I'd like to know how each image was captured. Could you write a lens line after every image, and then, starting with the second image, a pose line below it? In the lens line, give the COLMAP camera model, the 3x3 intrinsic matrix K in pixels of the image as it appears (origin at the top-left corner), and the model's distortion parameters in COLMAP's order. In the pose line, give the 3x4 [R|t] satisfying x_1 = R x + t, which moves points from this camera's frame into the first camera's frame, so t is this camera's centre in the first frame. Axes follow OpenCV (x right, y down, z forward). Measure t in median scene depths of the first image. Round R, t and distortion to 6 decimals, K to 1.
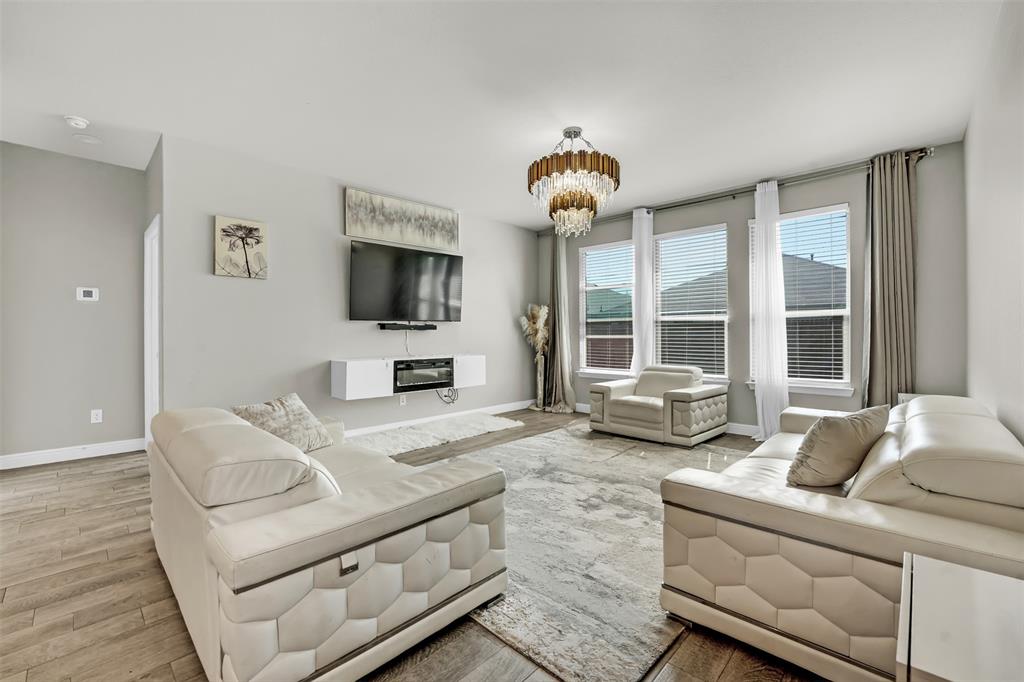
lens RADIAL K [[427.7, 0, 512.0], [0, 427.7, 341.0], [0, 0, 1]] dist [-0.023252, -0.000067]
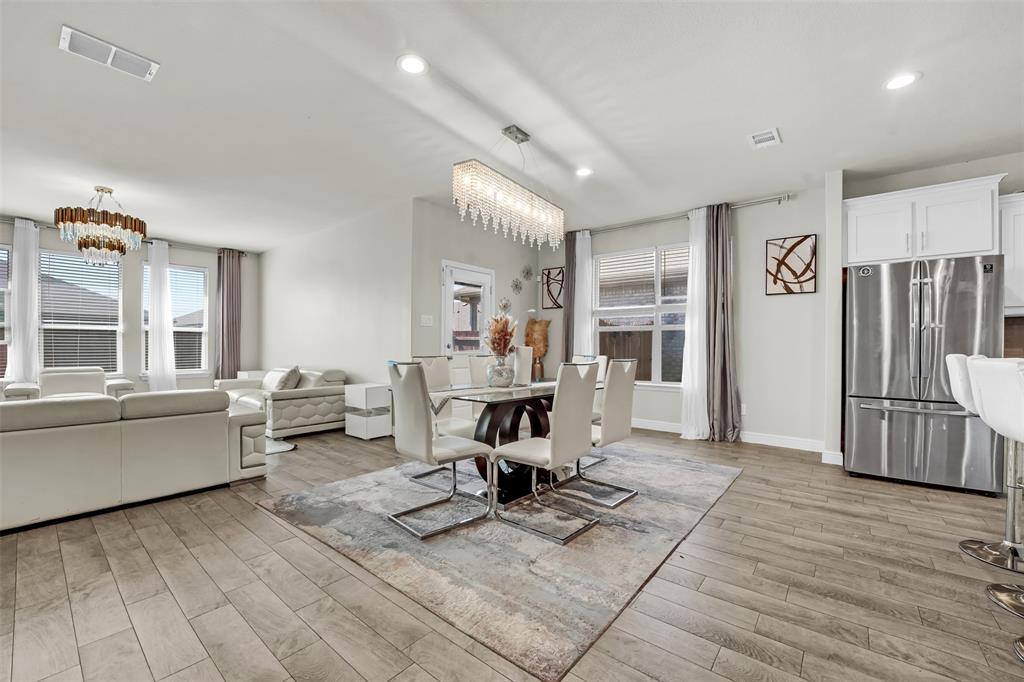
lens RADIAL K [[427.7, 0, 512.0], [0, 427.7, 341.0], [0, 0, 1]] dist [-0.023252, -0.000067]
pose [[-0.064977, 0.014297, 0.997784, -0.991357], [0.011495, 0.999842, -0.013578, 0.017992], [-0.997821, 0.010588, -0.065132, -0.151084]]
